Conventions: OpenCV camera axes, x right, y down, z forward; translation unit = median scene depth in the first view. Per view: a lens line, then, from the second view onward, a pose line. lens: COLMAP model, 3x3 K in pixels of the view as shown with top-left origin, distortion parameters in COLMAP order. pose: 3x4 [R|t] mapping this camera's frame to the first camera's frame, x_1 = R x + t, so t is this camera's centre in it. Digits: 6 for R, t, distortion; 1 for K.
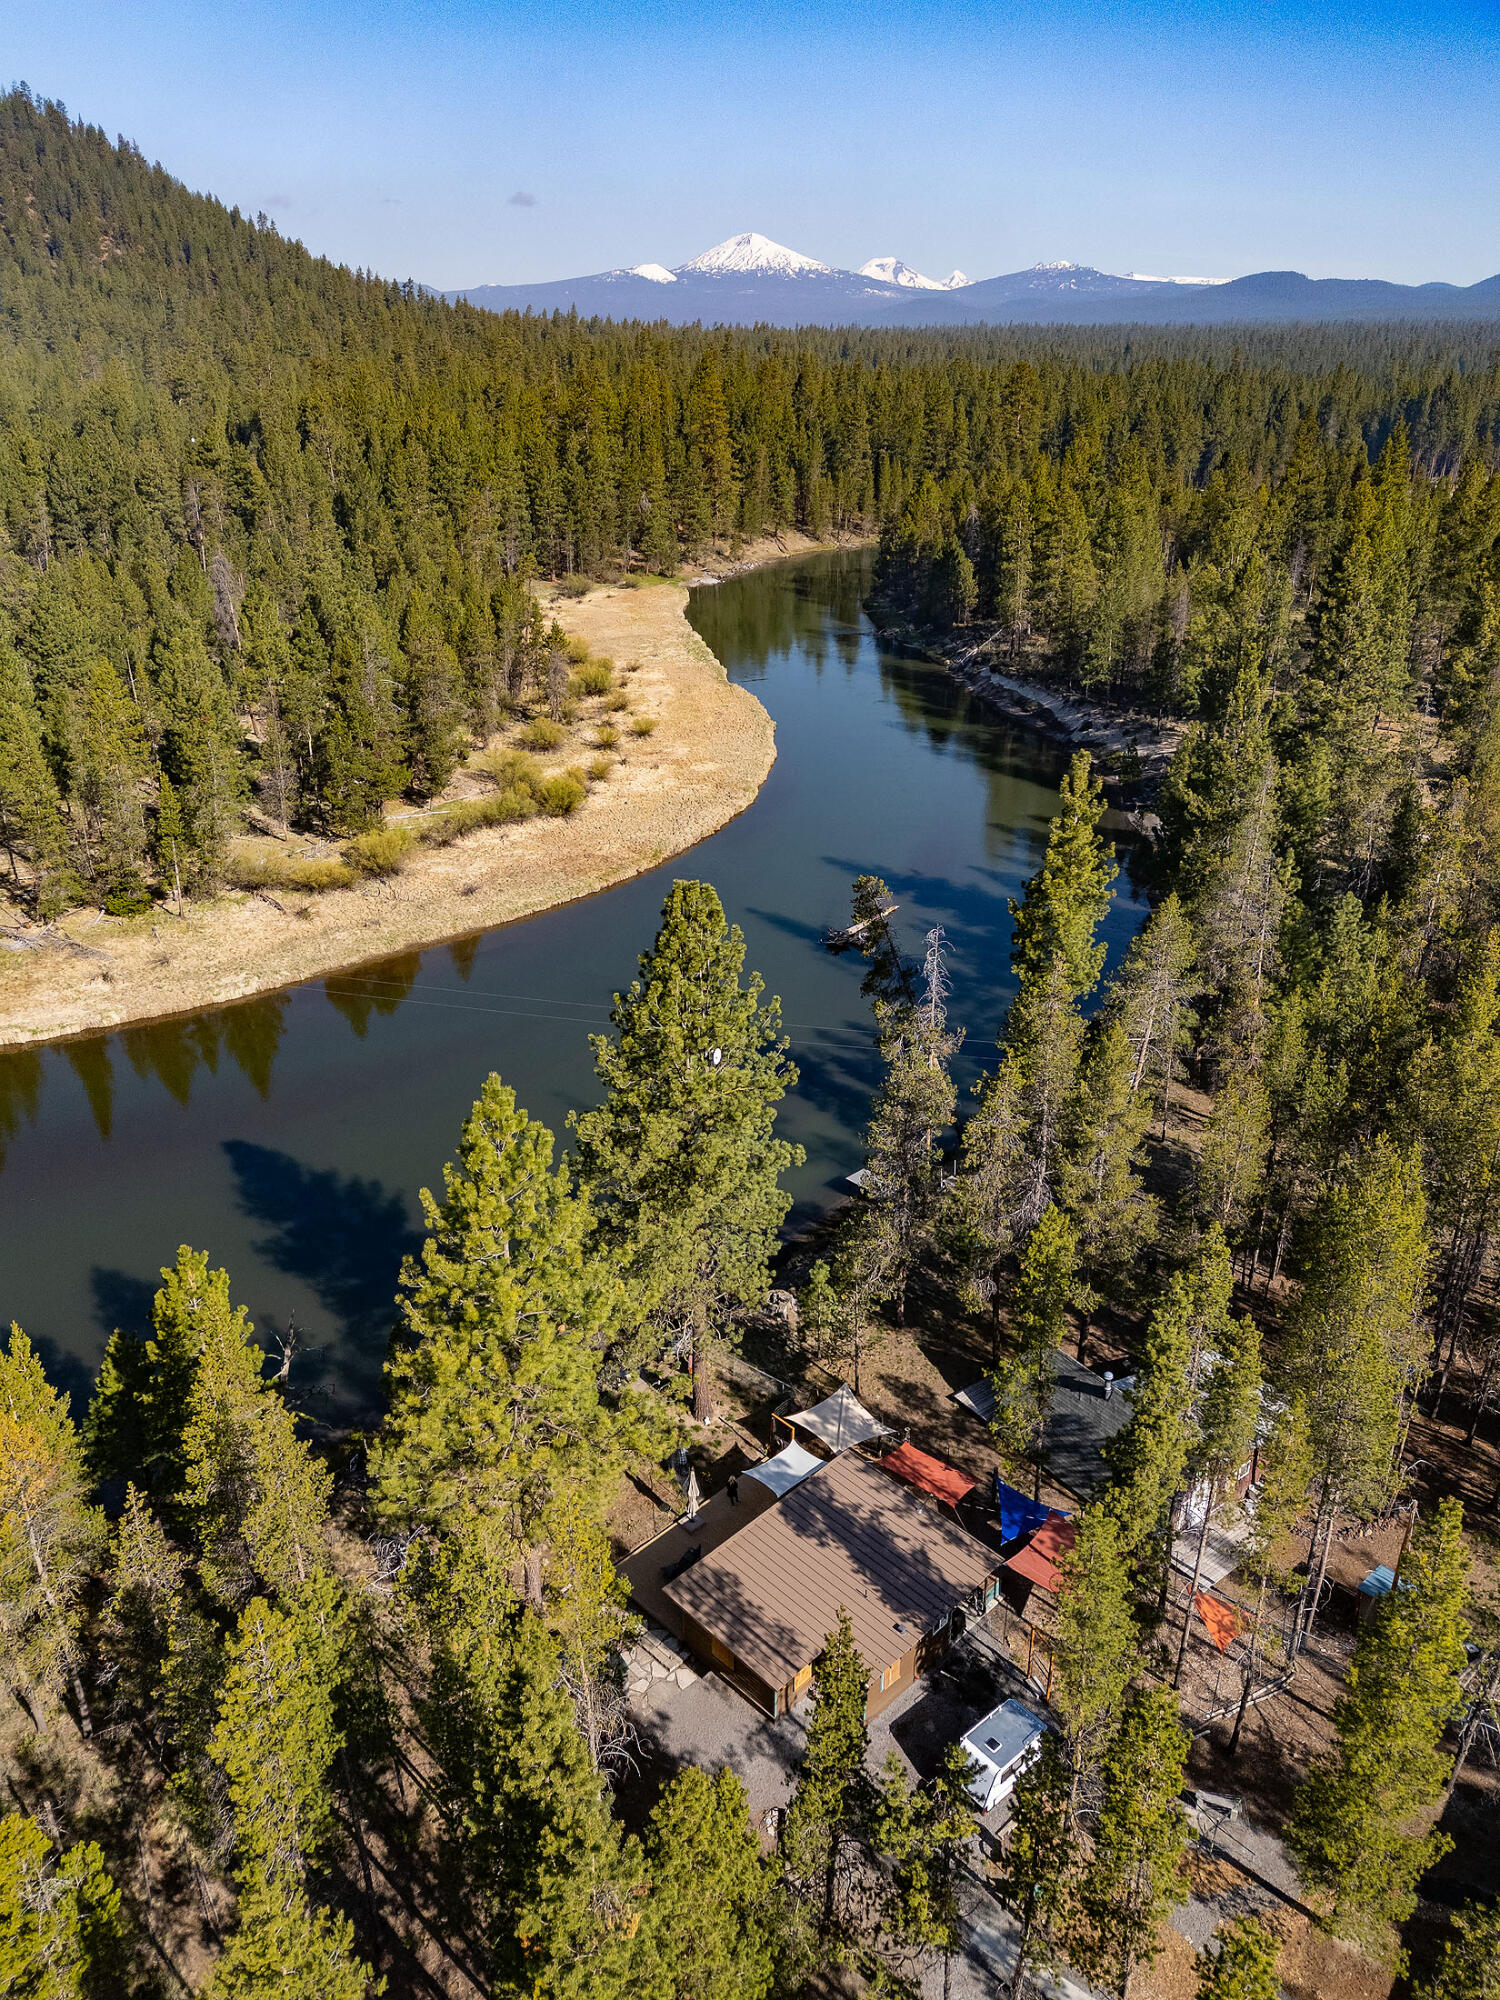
lens RADIAL K [[1467.0, 0, 747.6], [0, 1467.0, 1002.4], [0, 0, 1]] dist [0.082774, -0.071241]
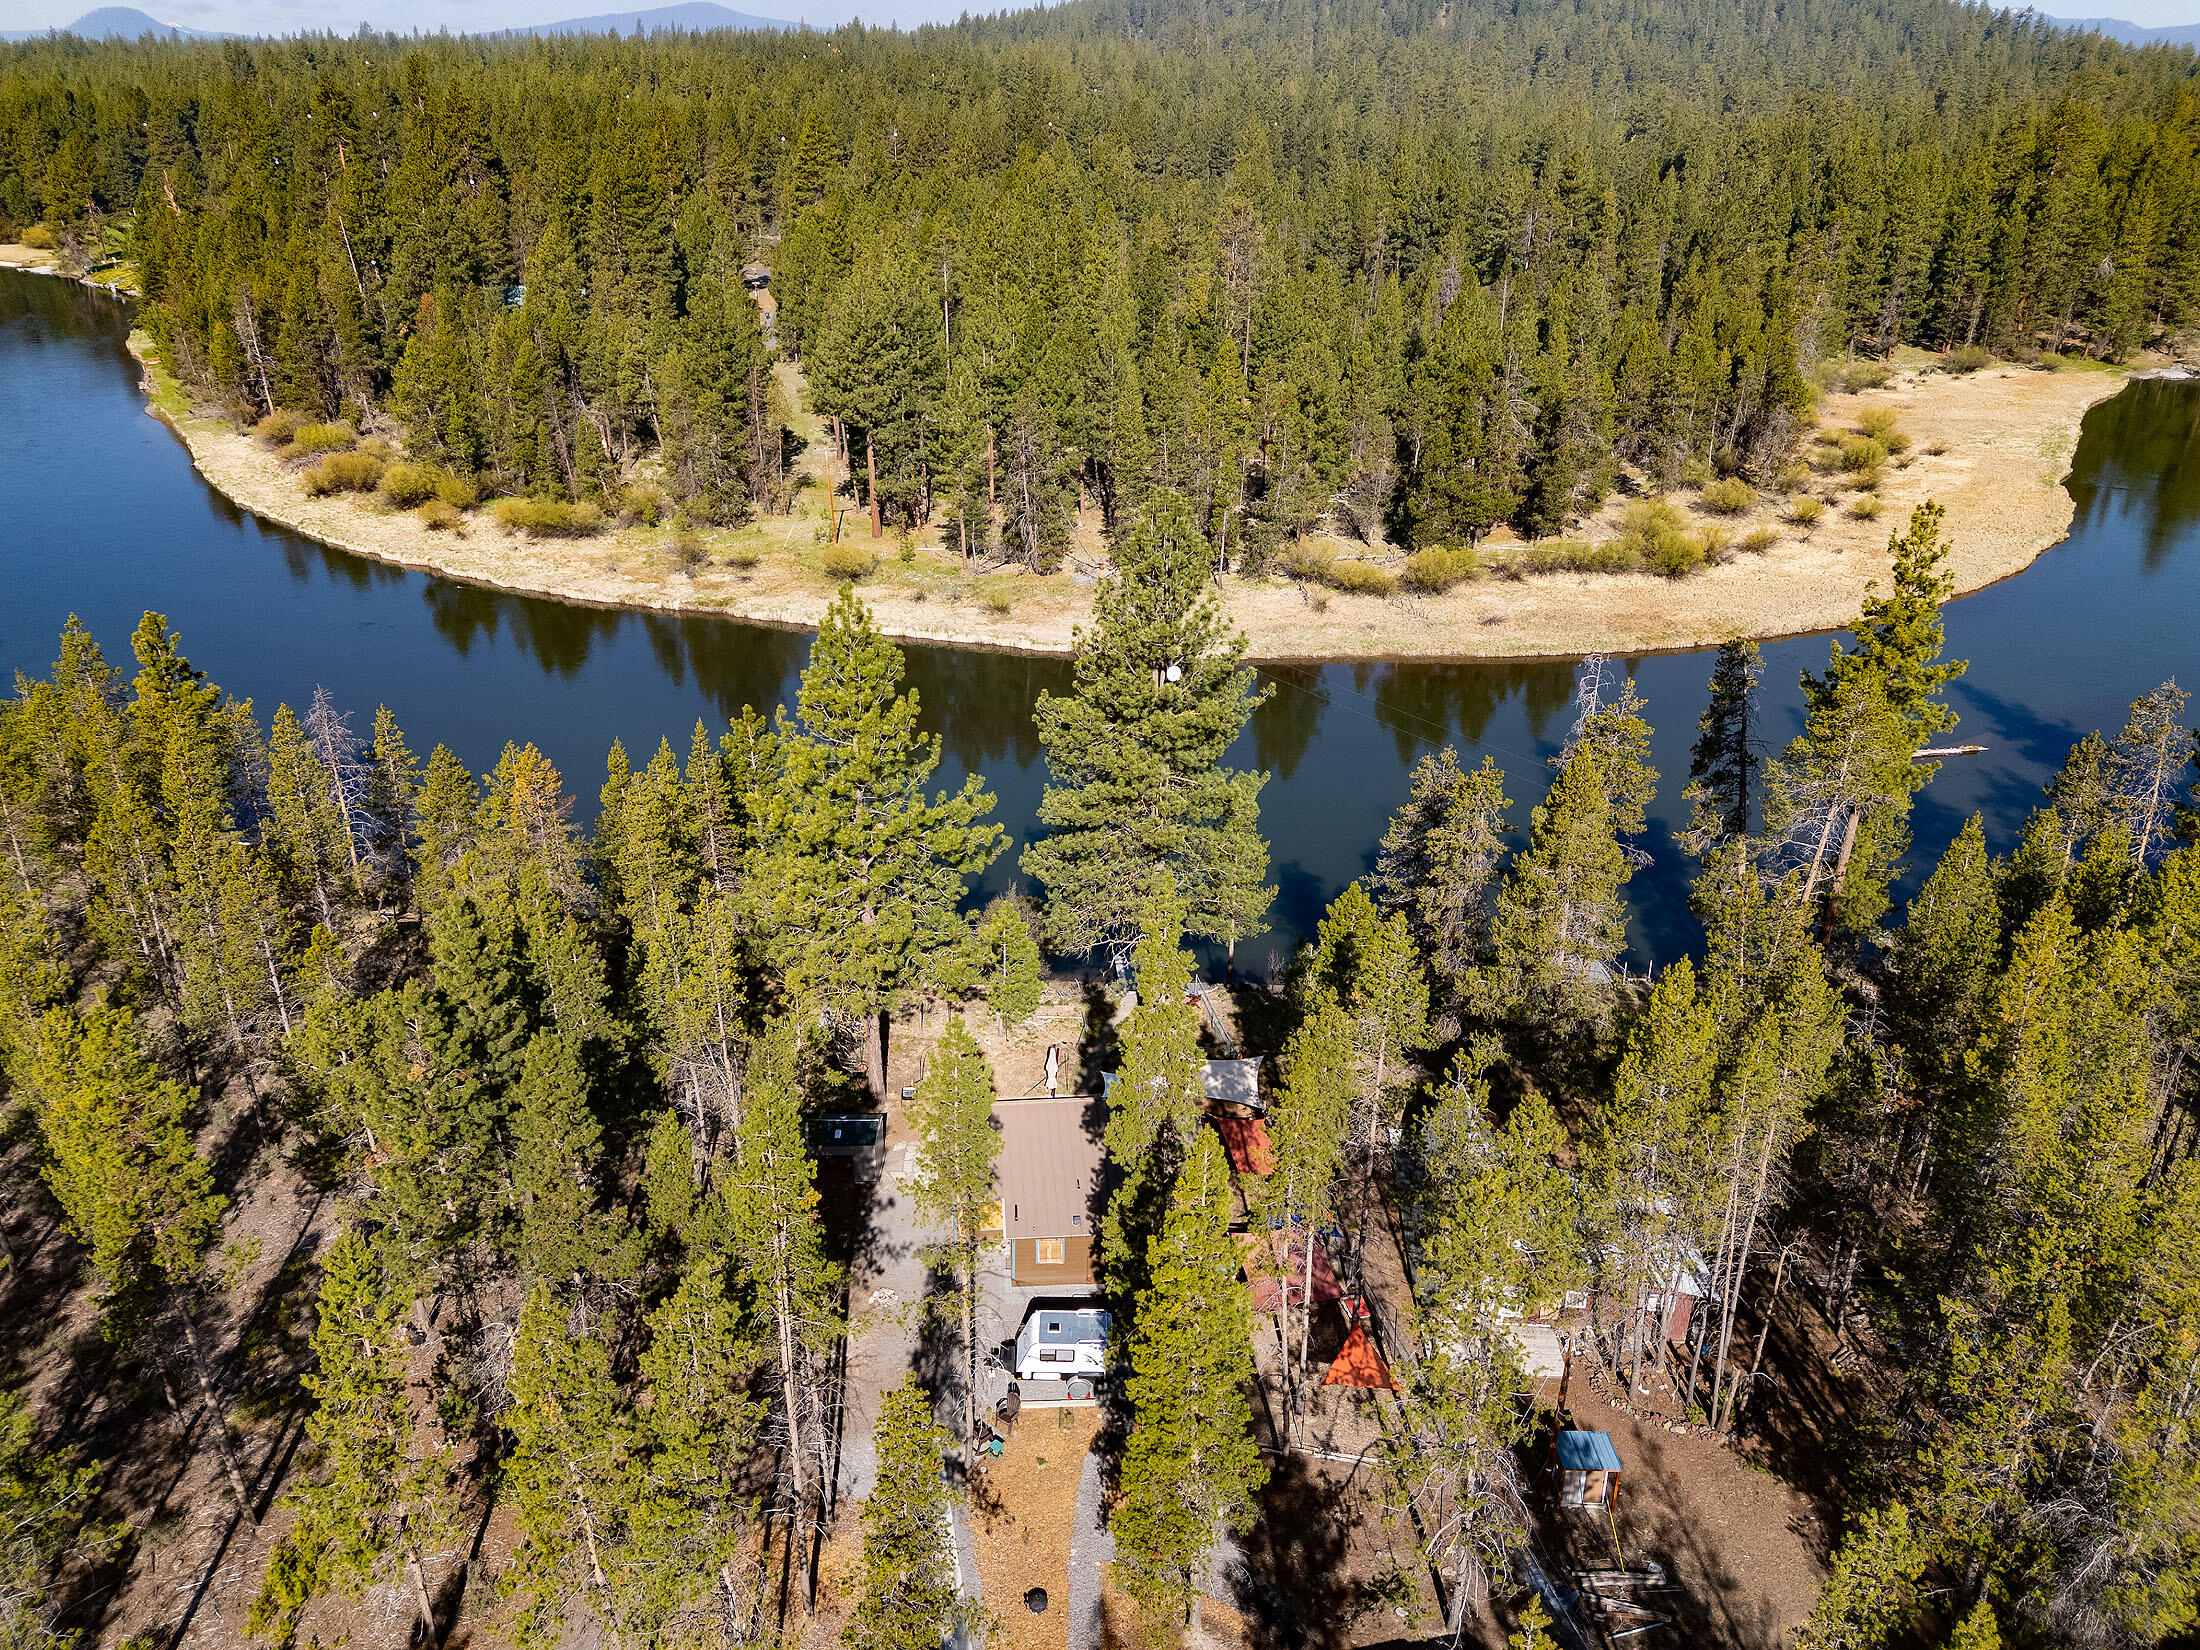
lens RADIAL K [[1605.2, 0, 1100.2], [0, 1605.2, 821.4], [0, 0, 1]] dist [0.091559, -0.084448]
pose [[0.769105, 0.274993, -0.576936, 0.106523], [-0.273254, 0.957520, 0.092125, 0.008324], [0.577762, 0.086797, 0.811577, 0.013870]]
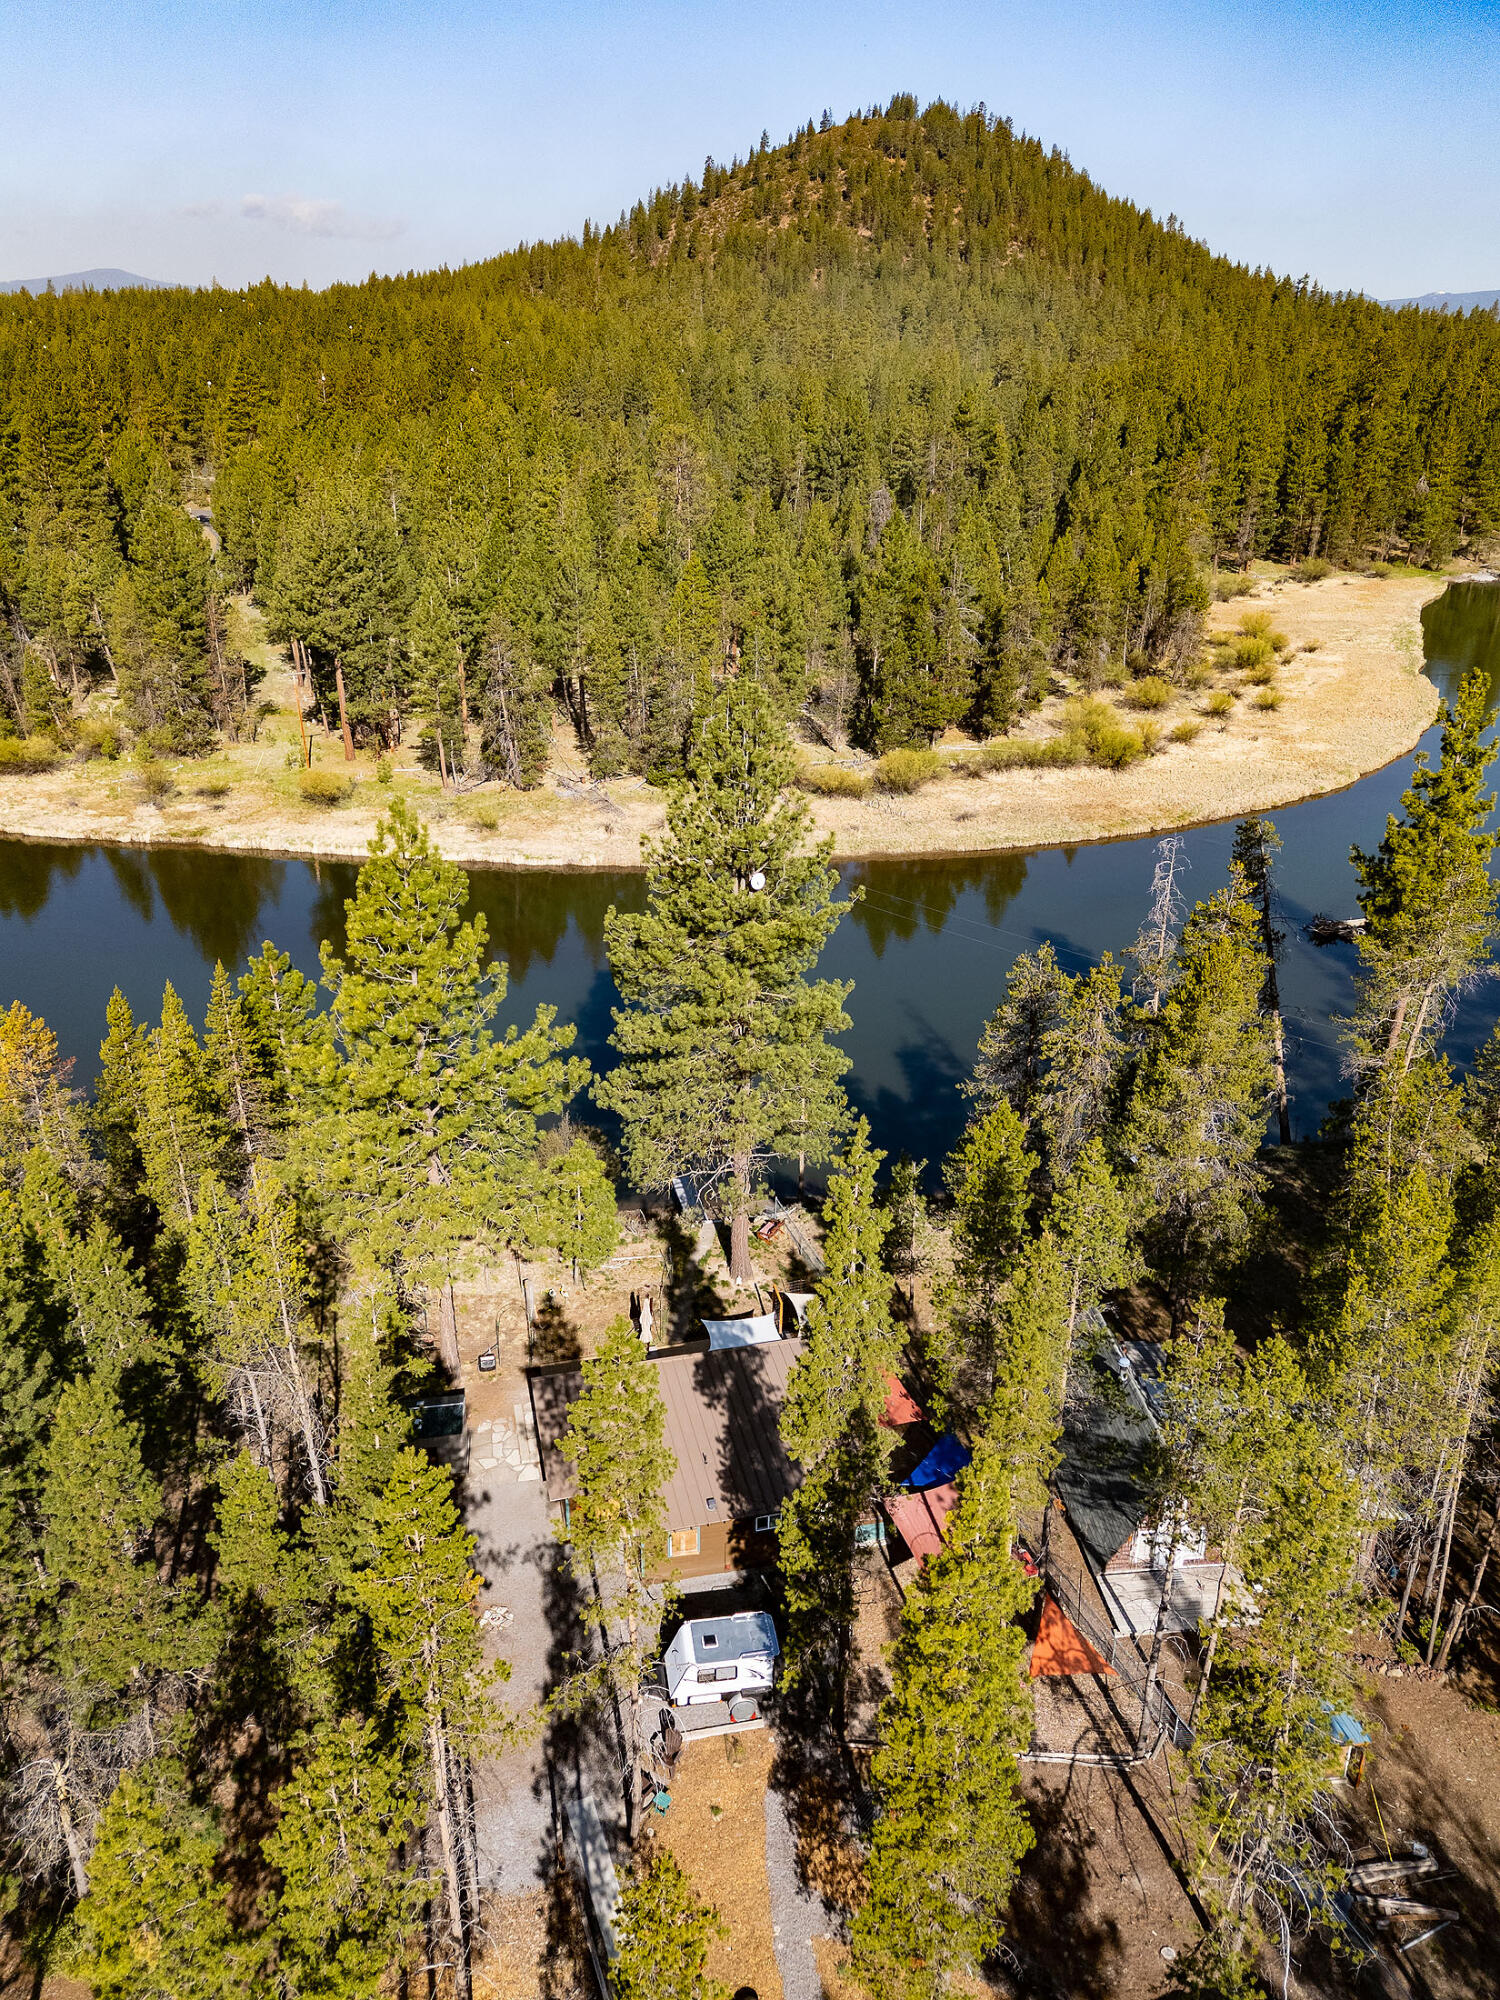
lens RADIAL K [[1467.0, 0, 747.6], [0, 1467.0, 1002.4], [0, 0, 1]] dist [0.082774, -0.071241]
pose [[0.856450, 0.217383, -0.468228, 0.074839], [-0.220009, 0.974222, 0.049875, 0.011892], [0.467000, 0.060299, 0.882199, 0.031532]]
